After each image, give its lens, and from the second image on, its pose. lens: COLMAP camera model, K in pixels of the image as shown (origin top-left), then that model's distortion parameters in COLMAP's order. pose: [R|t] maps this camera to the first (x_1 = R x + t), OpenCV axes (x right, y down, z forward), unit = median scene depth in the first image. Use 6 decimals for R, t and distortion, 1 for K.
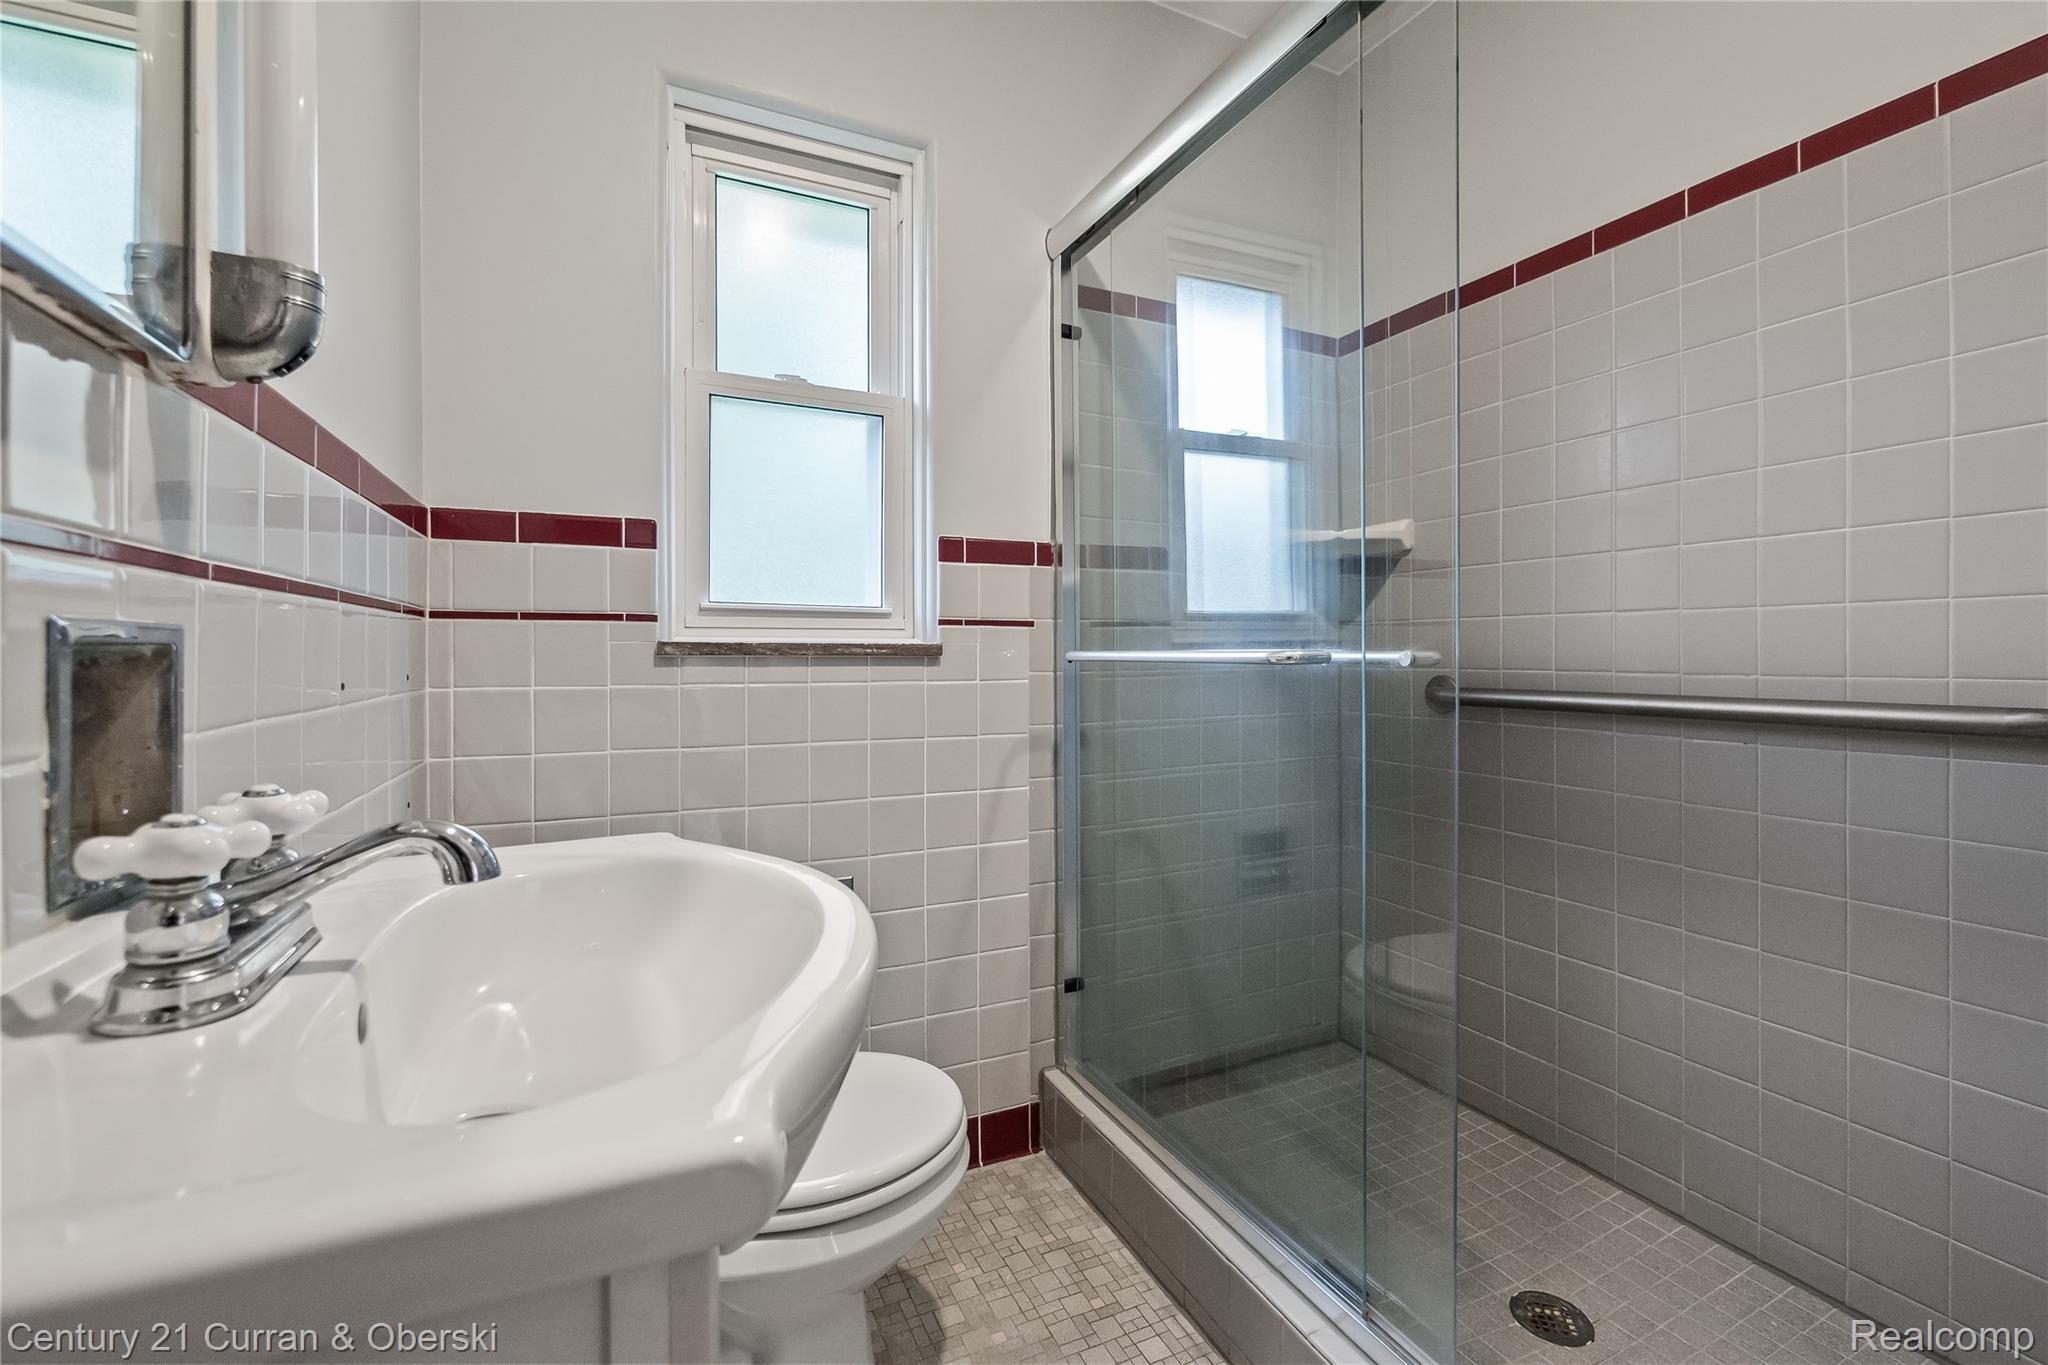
lens RADIAL K [[872.3, 0, 1032.6], [0, 872.3, 668.5], [0, 0, 1]] dist [-0.008547, 0.002878]
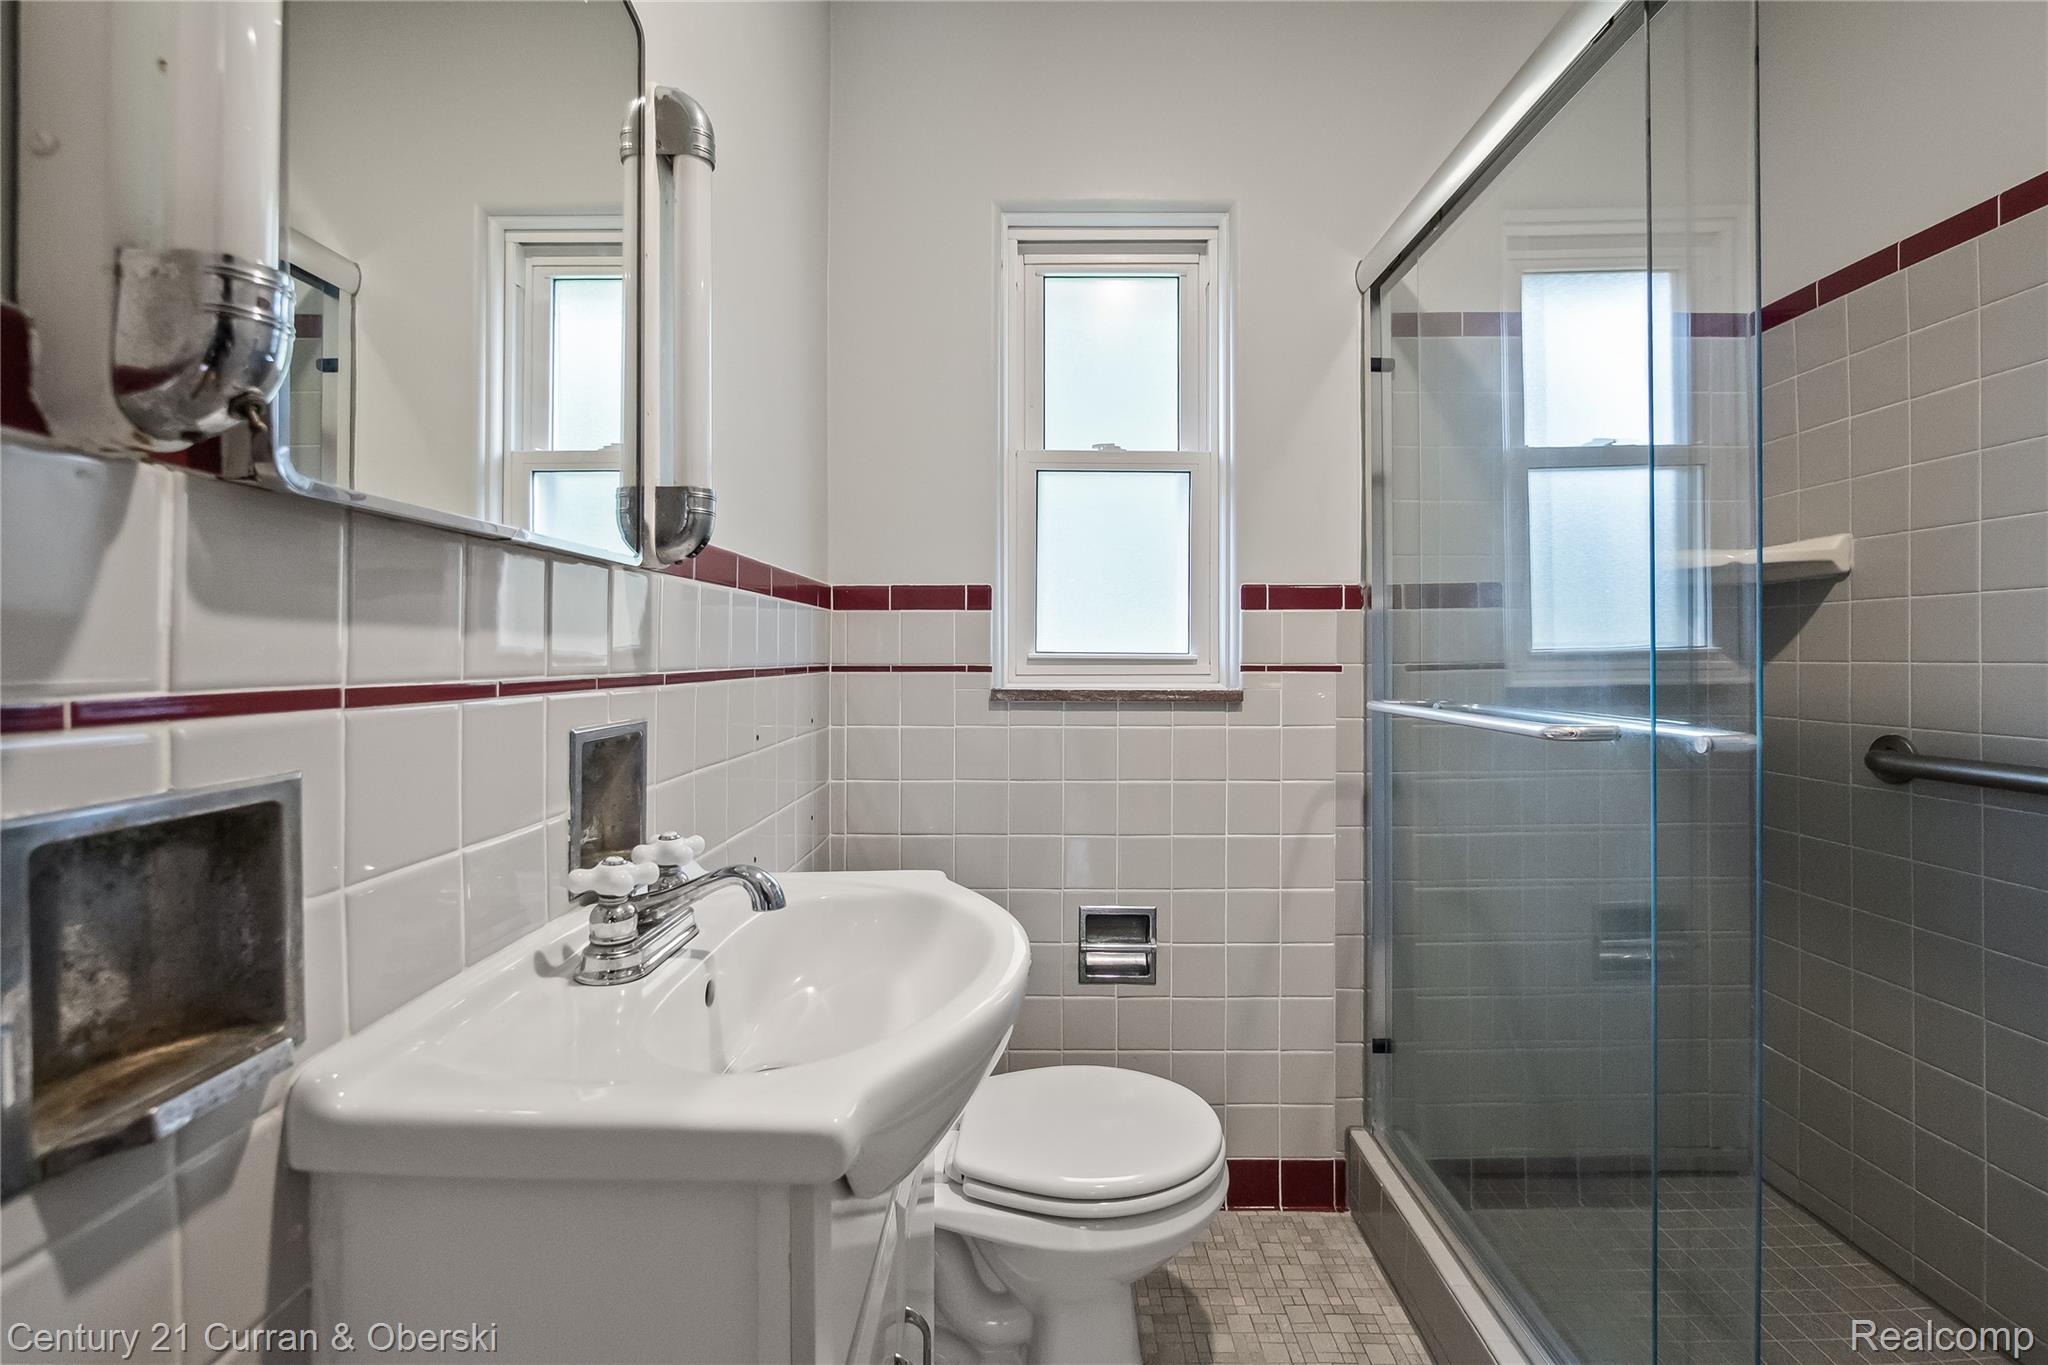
lens RADIAL K [[872.3, 0, 1009.7], [0, 872.3, 671.5], [0, 0, 1]] dist [-0.008547, 0.002878]
pose [[0.896746, -0.003046, -0.442535, 0.106351], [-0.001027, 0.999959, -0.008963, -0.041047], [0.442545, 0.008491, 0.896706, -0.044083]]
